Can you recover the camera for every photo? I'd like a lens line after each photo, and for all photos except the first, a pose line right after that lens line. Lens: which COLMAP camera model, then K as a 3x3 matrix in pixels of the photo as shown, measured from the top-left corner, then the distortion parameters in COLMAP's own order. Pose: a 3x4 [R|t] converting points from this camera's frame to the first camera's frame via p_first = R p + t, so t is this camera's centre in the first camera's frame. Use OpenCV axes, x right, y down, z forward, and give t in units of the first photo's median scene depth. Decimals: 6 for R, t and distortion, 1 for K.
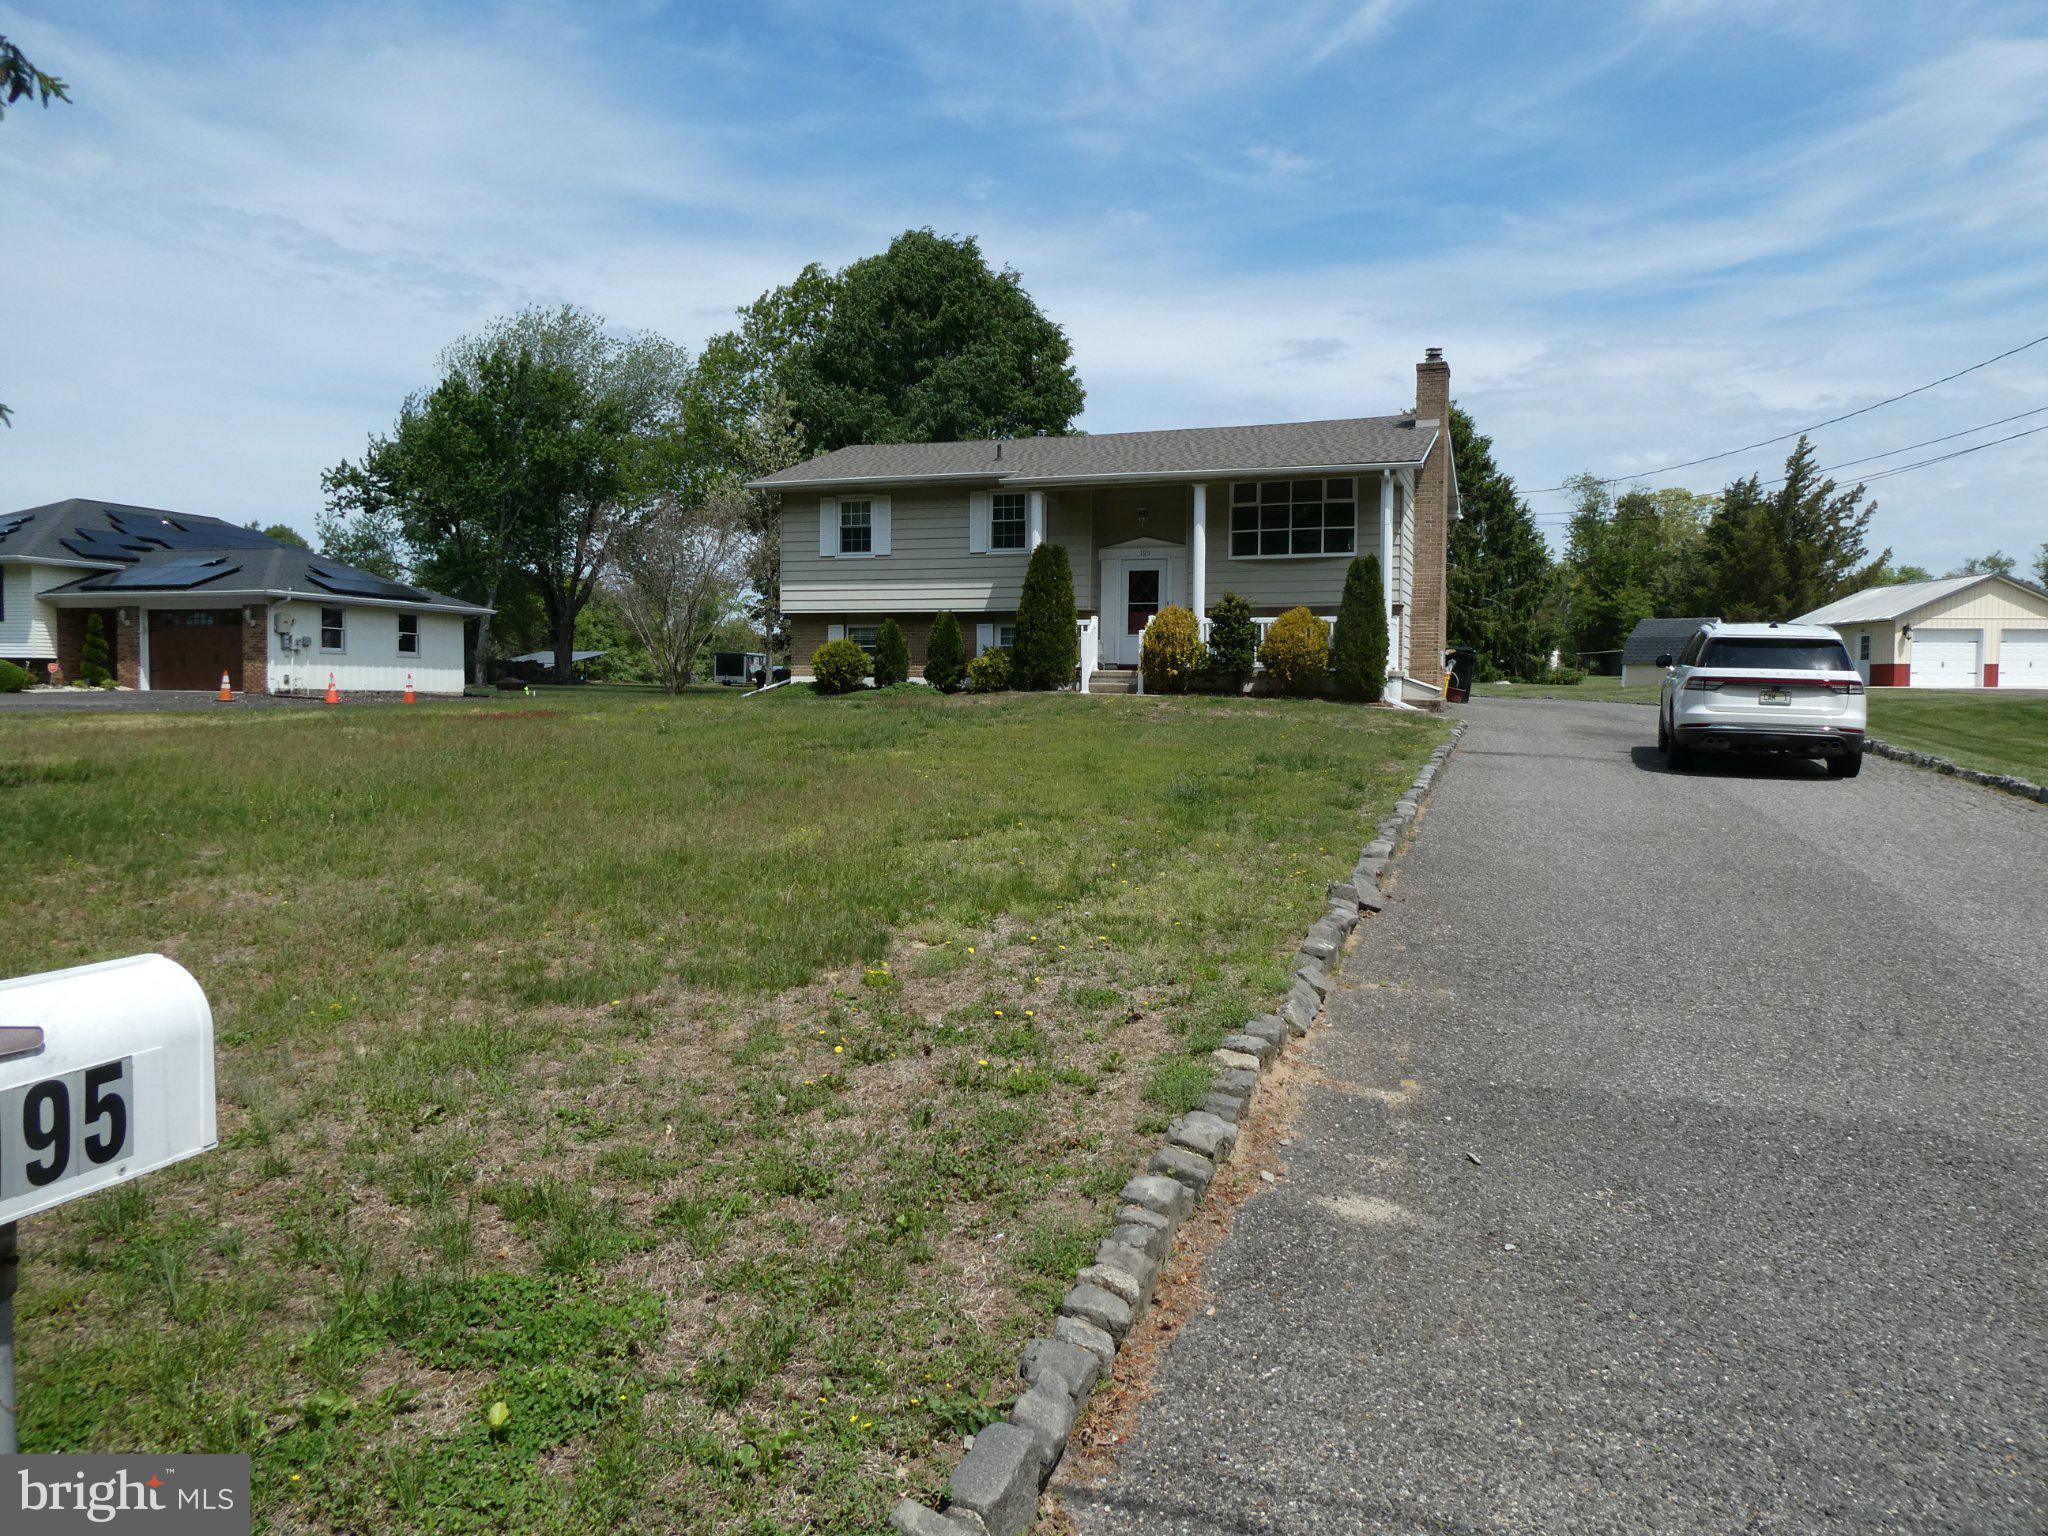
lens RADIAL K [[1464.3, 0, 1032.5], [0, 1464.3, 747.8], [0, 0, 1]] dist [0.003066, -0.001487]
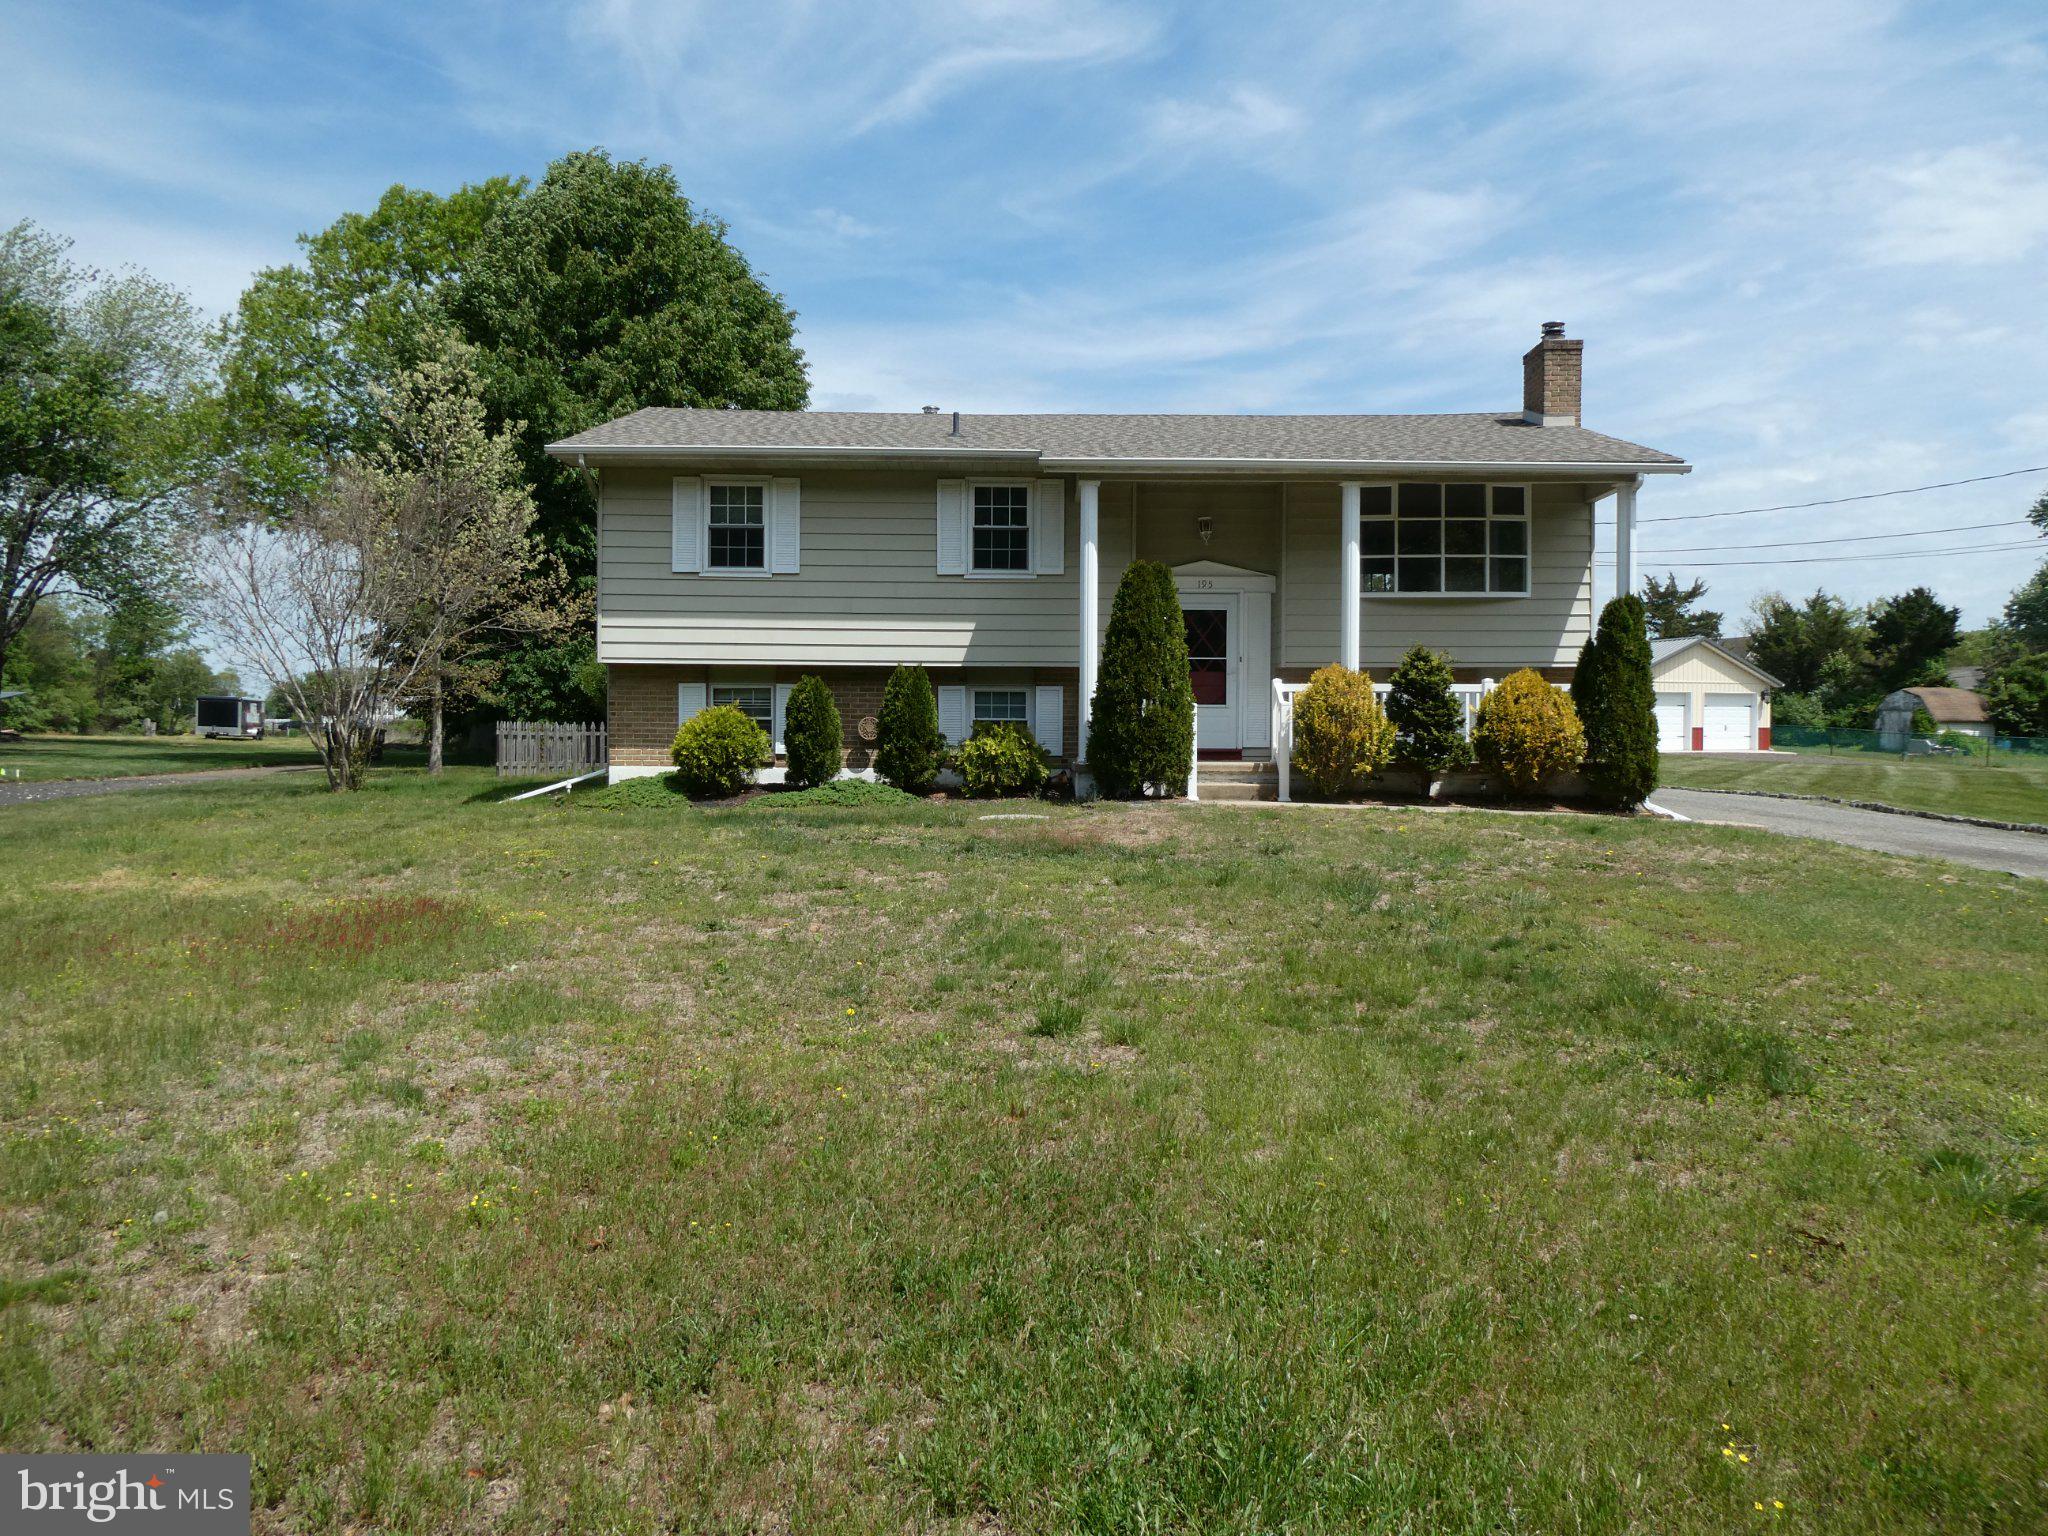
lens RADIAL K [[1464.3, 0, 1012.2], [0, 1464.3, 788.0], [0, 0, 1]] dist [0.003066, -0.001487]
pose [[0.943103, -0.011124, 0.332315, -0.218969], [0.011553, 0.999933, 0.000685, -0.038348], [-0.332300, 0.003193, 0.943168, 0.371946]]
